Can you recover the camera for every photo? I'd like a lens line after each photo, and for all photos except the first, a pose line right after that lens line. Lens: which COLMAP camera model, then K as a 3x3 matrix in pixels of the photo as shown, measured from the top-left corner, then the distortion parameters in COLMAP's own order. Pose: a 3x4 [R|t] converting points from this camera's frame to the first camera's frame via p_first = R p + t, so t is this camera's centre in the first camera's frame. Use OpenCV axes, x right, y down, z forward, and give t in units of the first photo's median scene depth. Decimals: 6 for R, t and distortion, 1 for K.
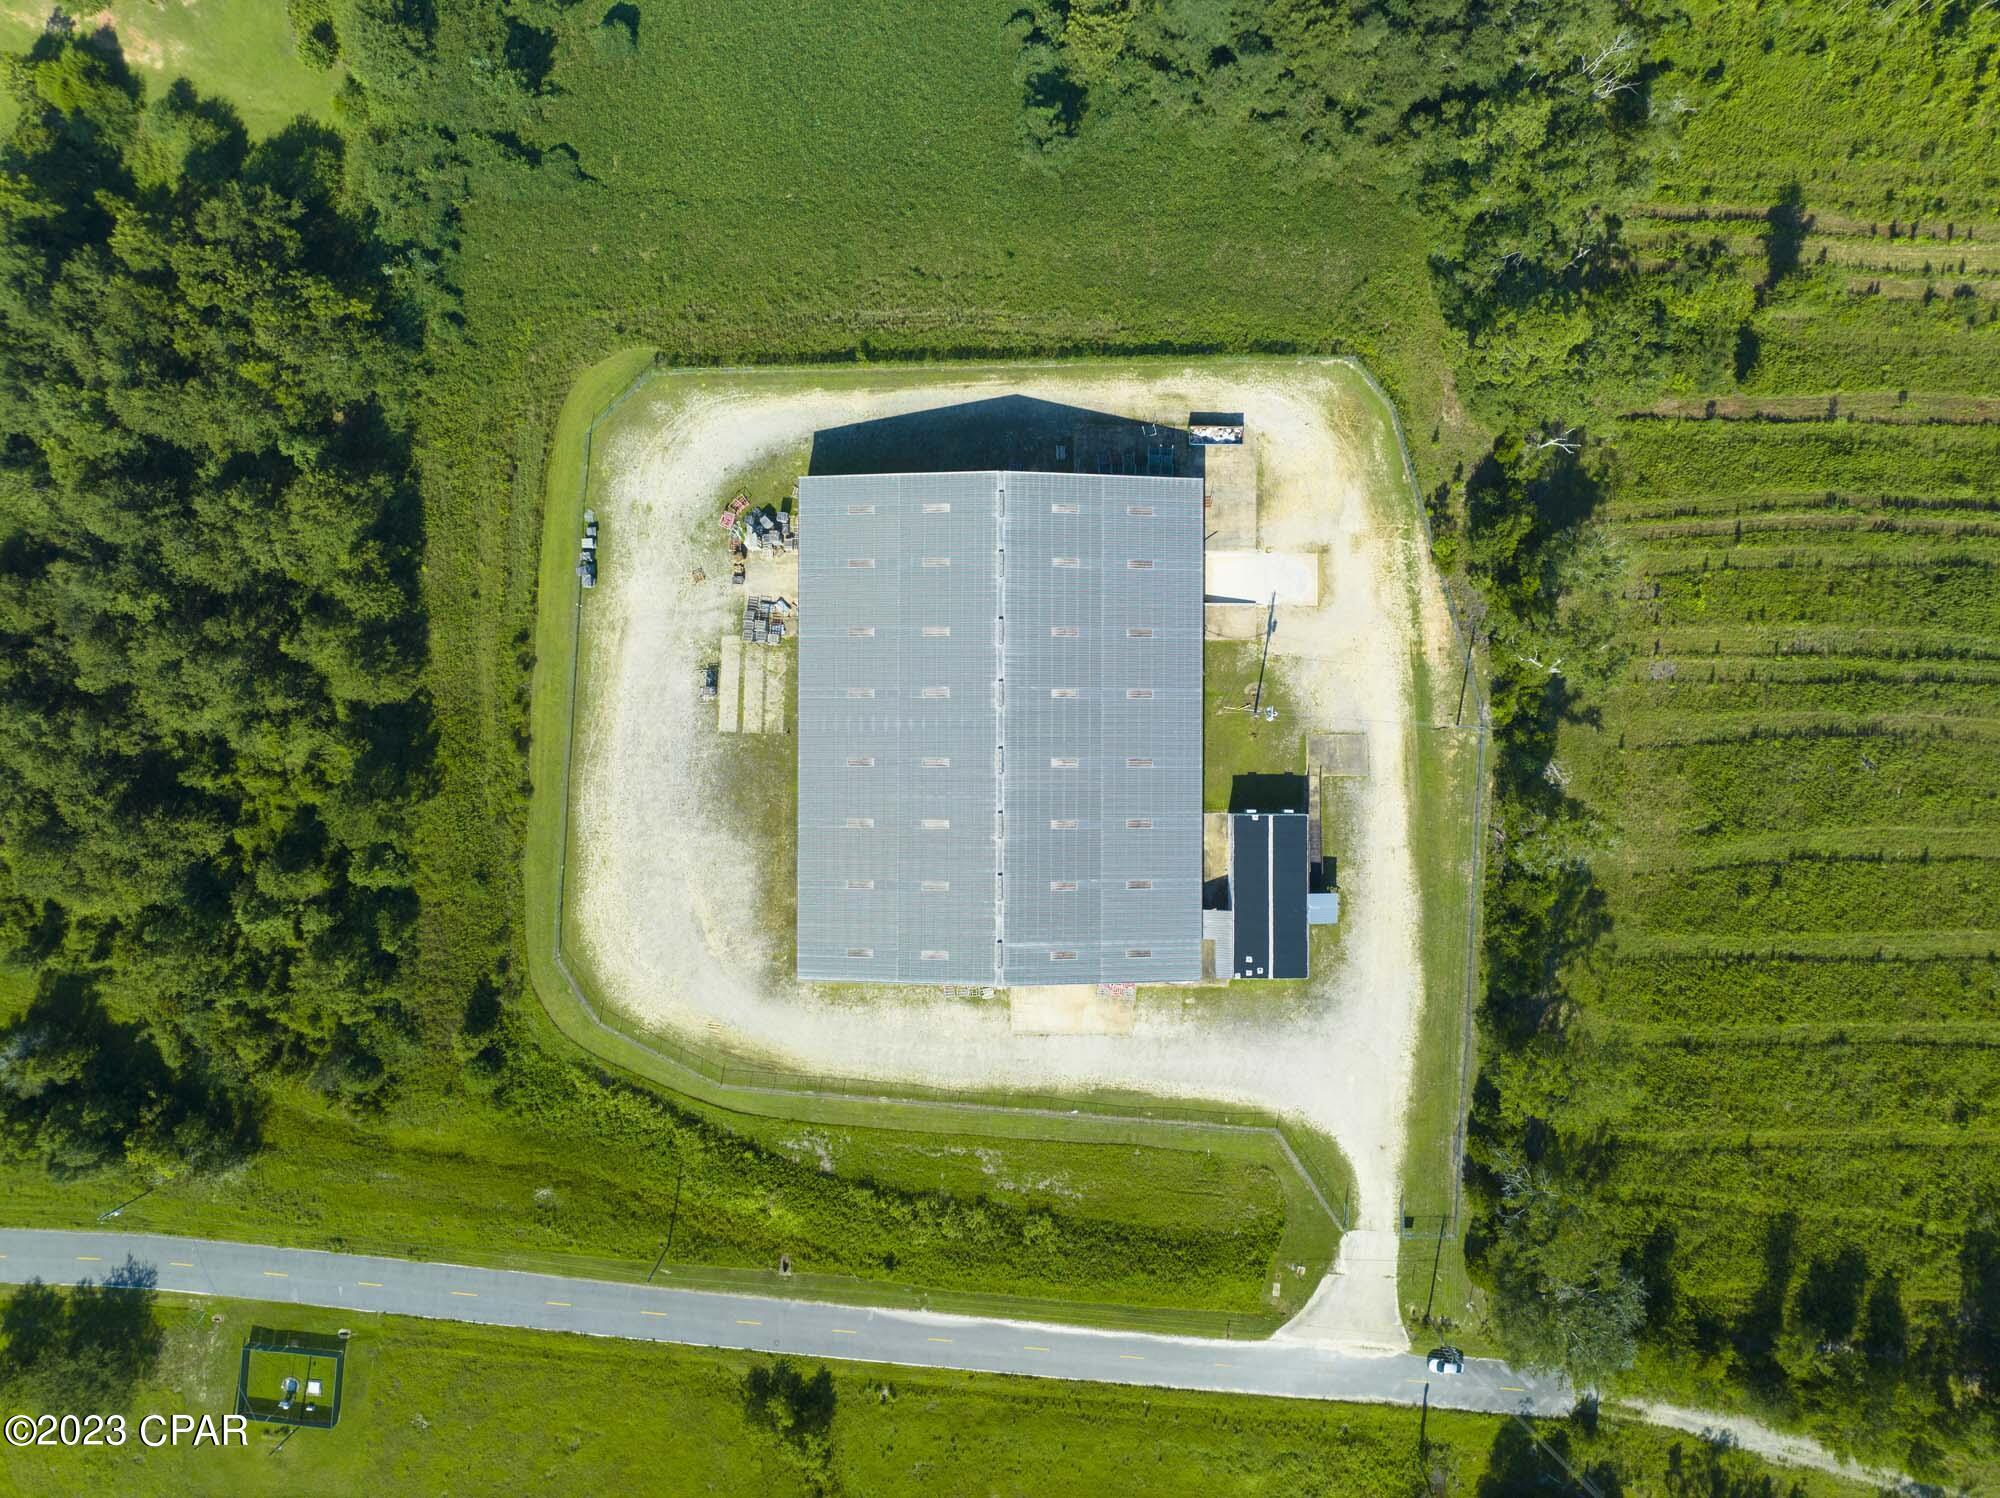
lens RADIAL K [[1415.2, 0, 1000.0], [0, 1415.2, 745.1], [0, 0, 1]] dist [-0.046006, 0.003912]
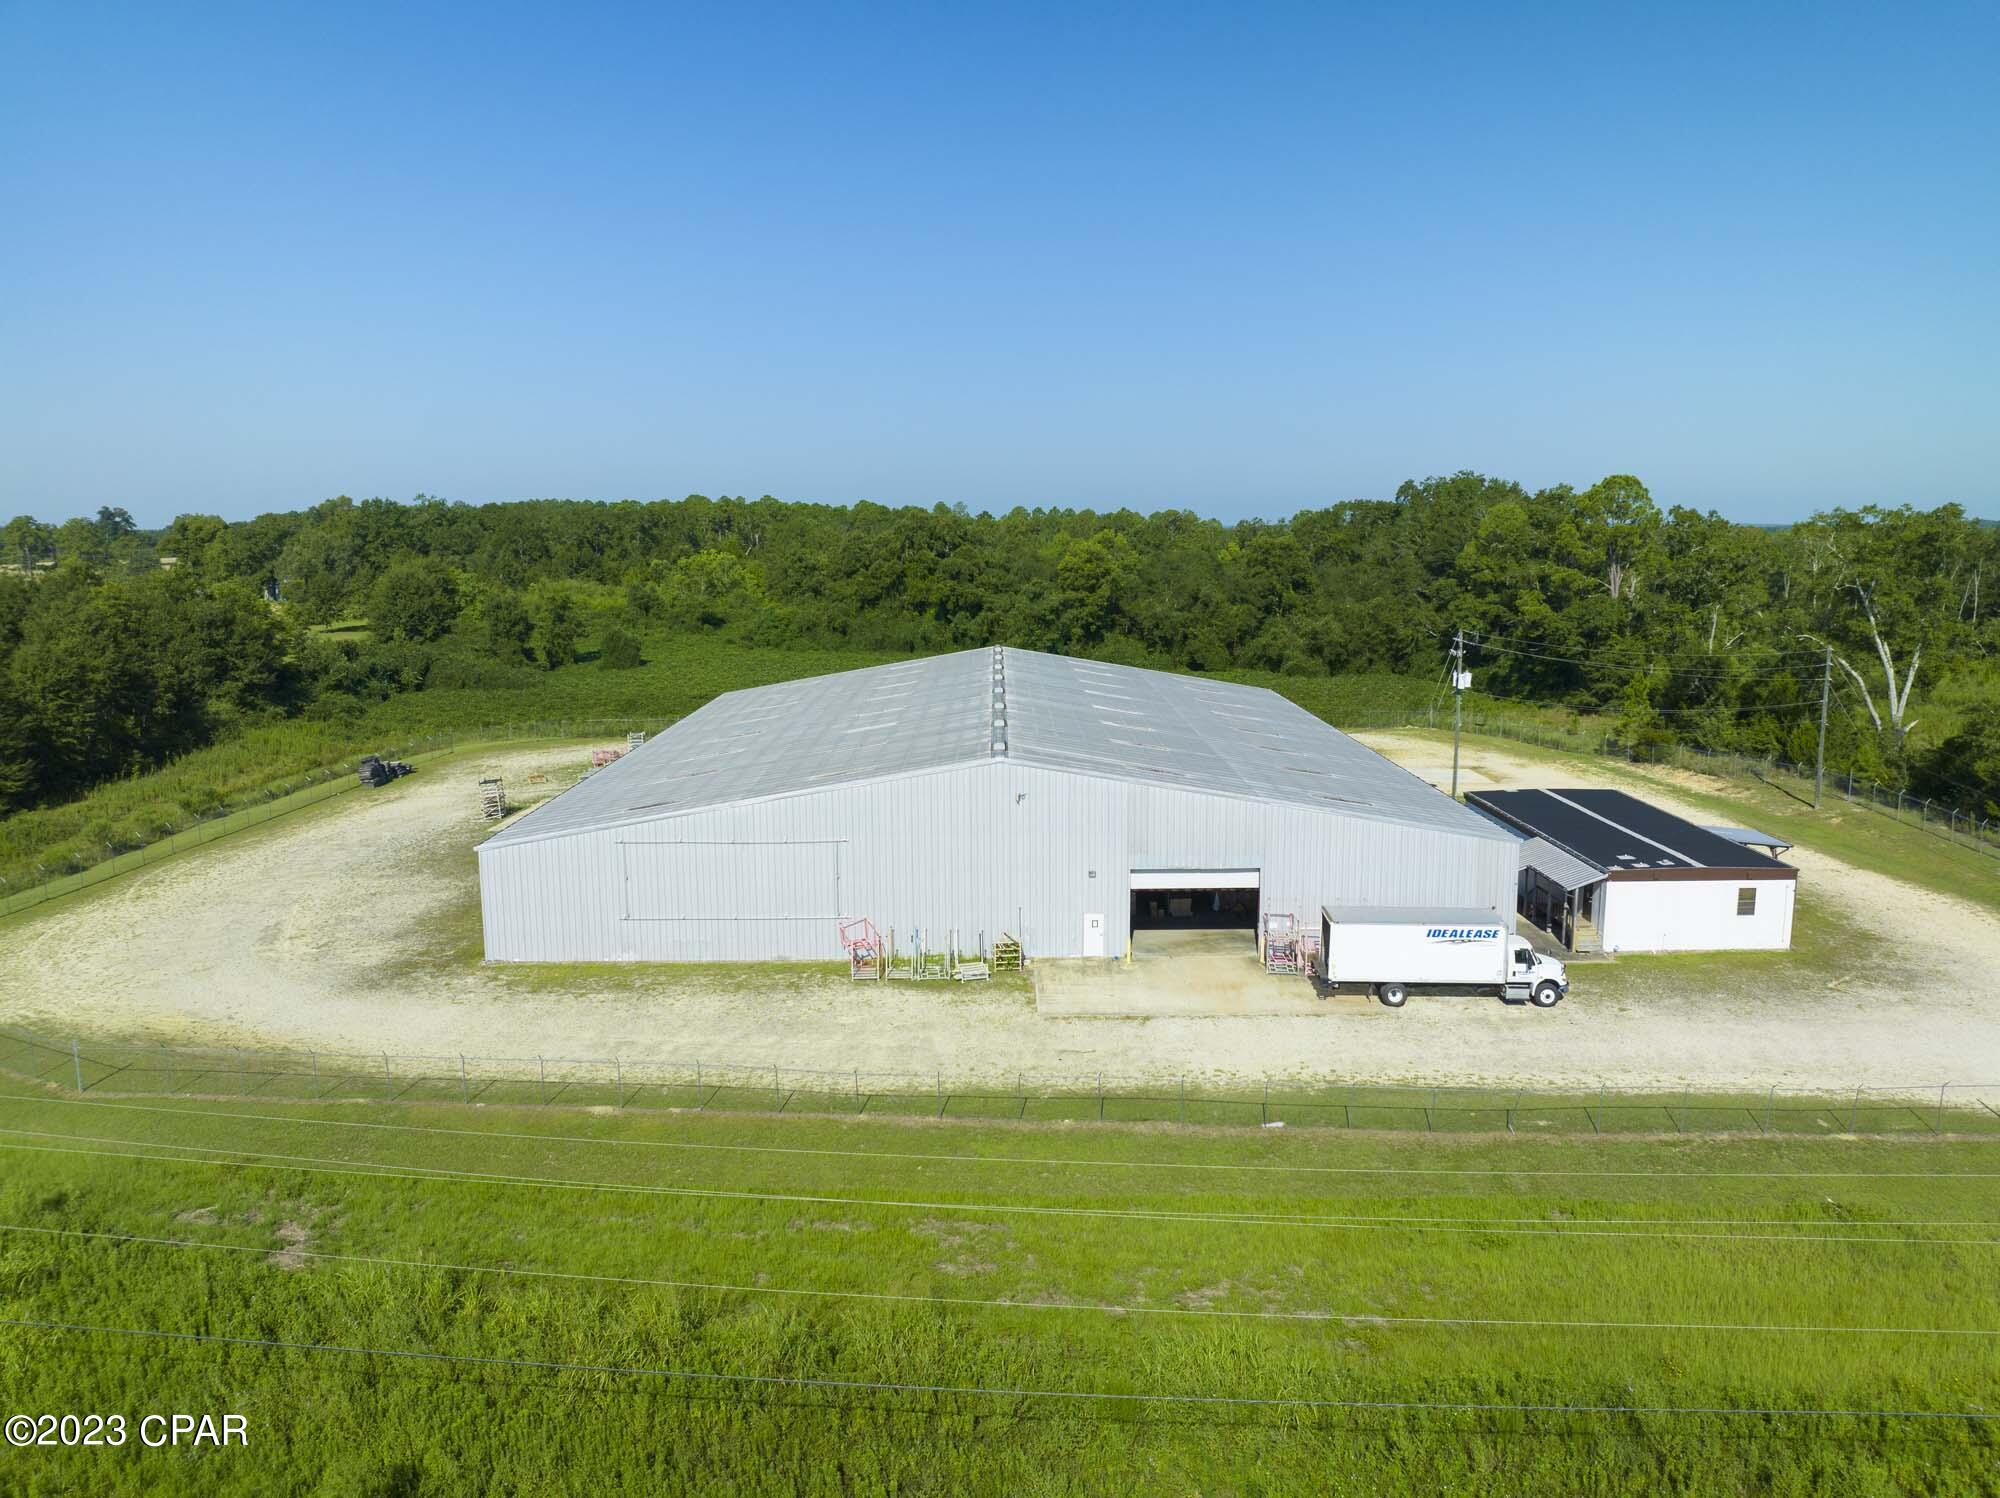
lens RADIAL K [[1415.2, 0, 1003.8], [0, 1415.2, 745.9], [0, 0, 1]] dist [-0.046006, 0.003912]
pose [[0.999911, -0.010646, 0.008069, -0.002154], [0.009576, 0.150114, -0.988622, 0.524912], [0.009314, 0.988611, 0.150203, 0.885091]]
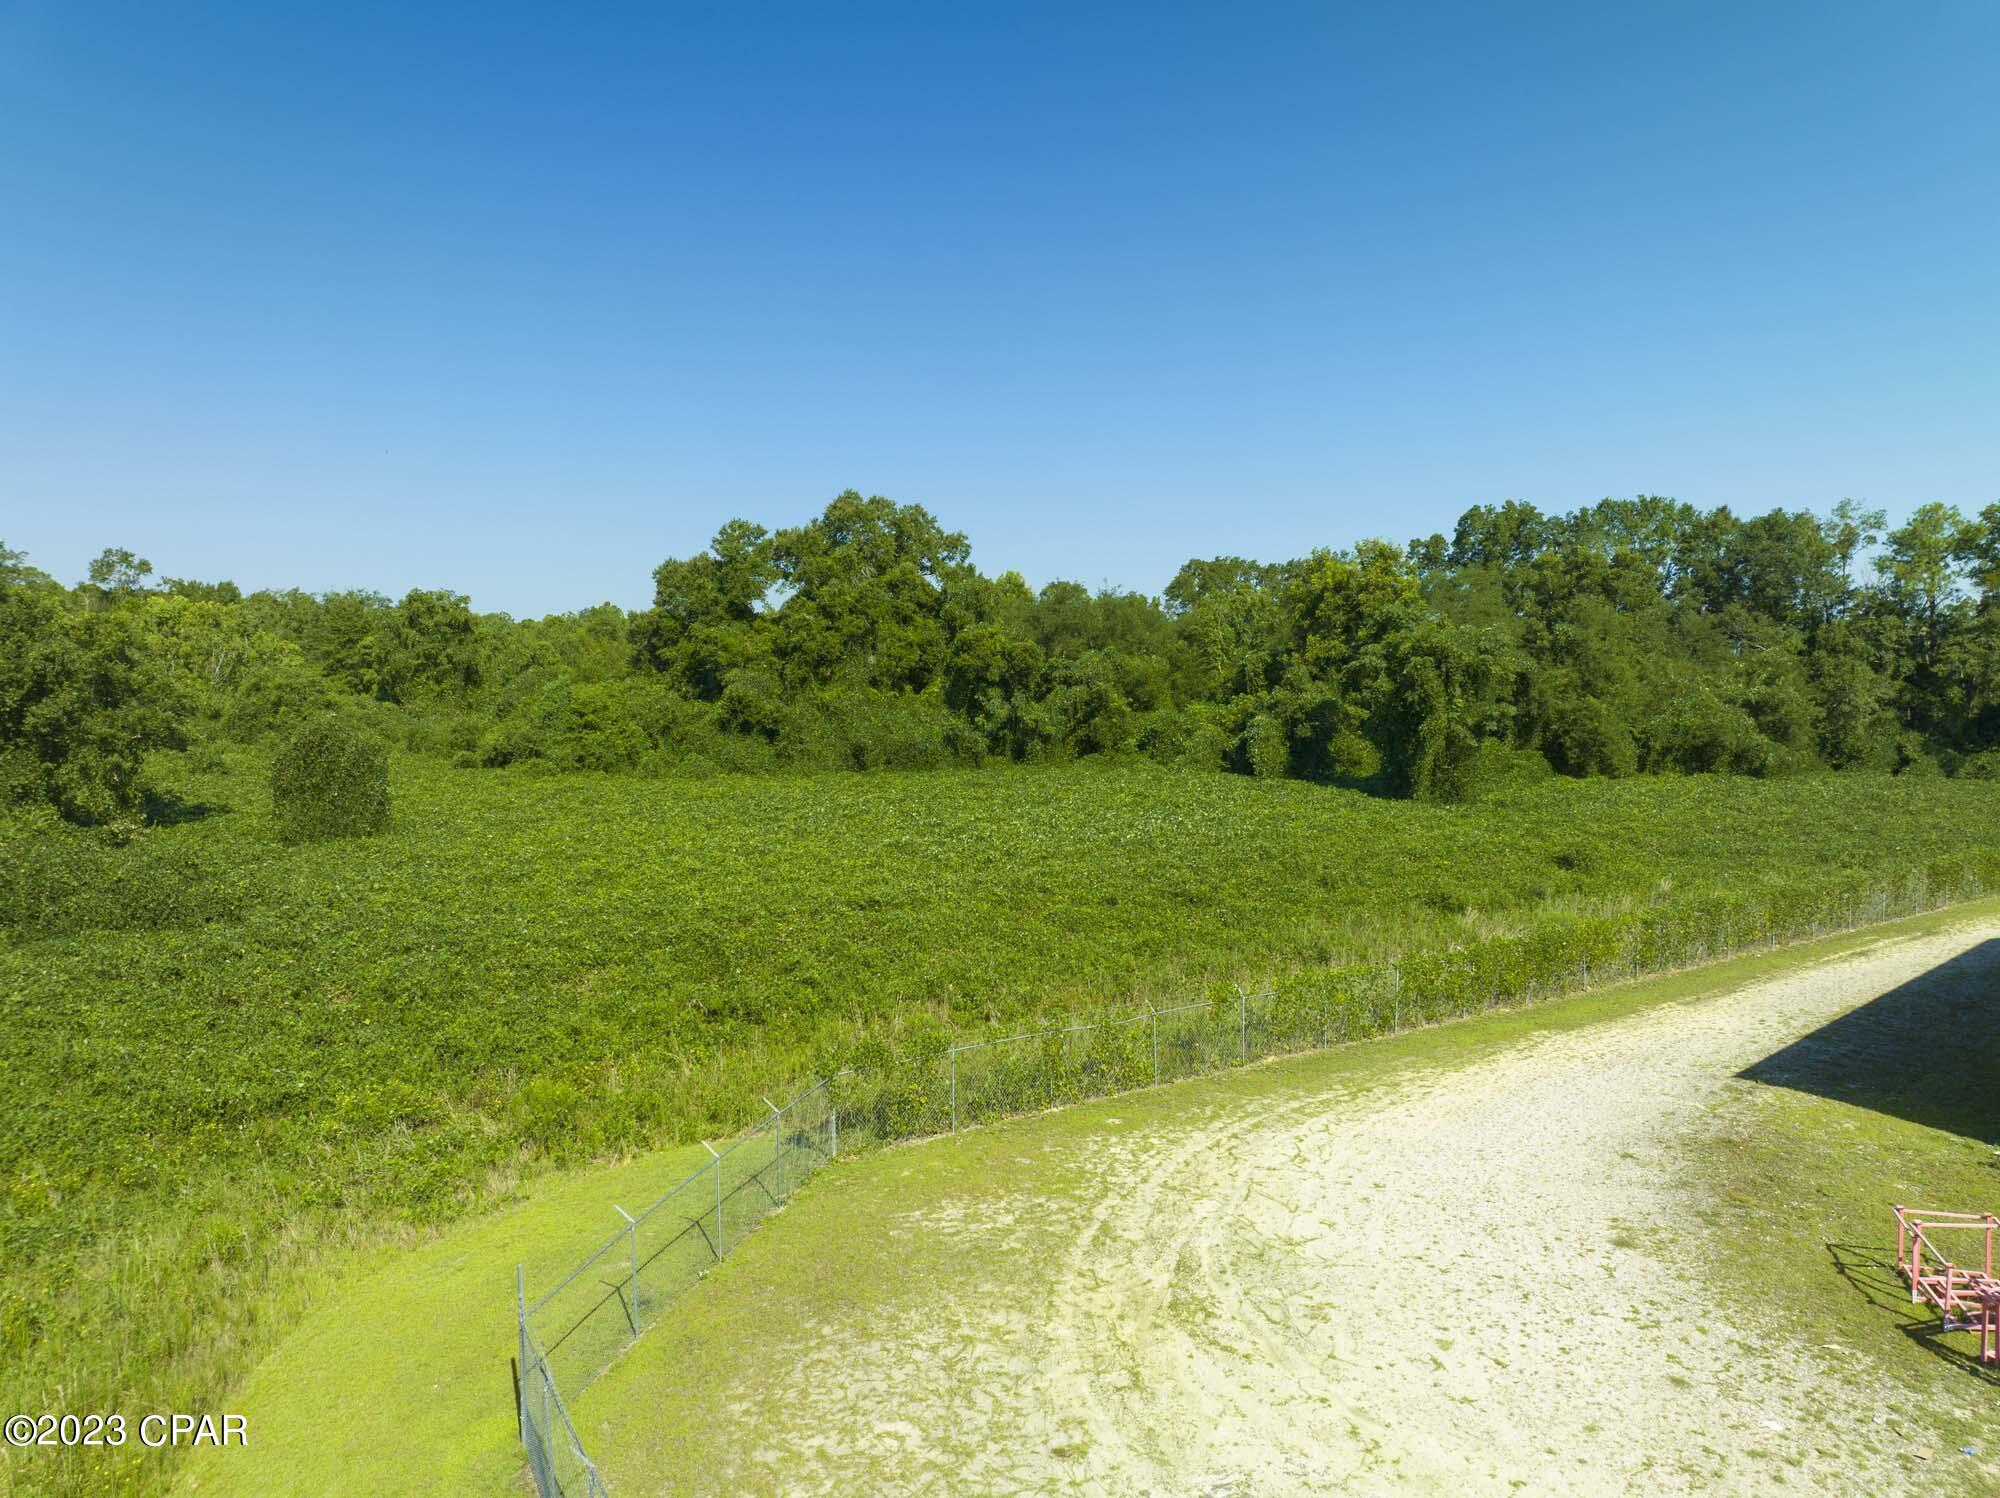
lens RADIAL K [[1415.2, 0, 1011.1], [0, 1415.2, 746.9], [0, 0, 1]] dist [-0.046006, 0.003912]
pose [[0.837369, -0.030639, 0.545779, -0.315920], [0.546617, 0.038268, -0.836508, -0.115424], [0.004743, 0.998798, 0.048792, 0.942562]]
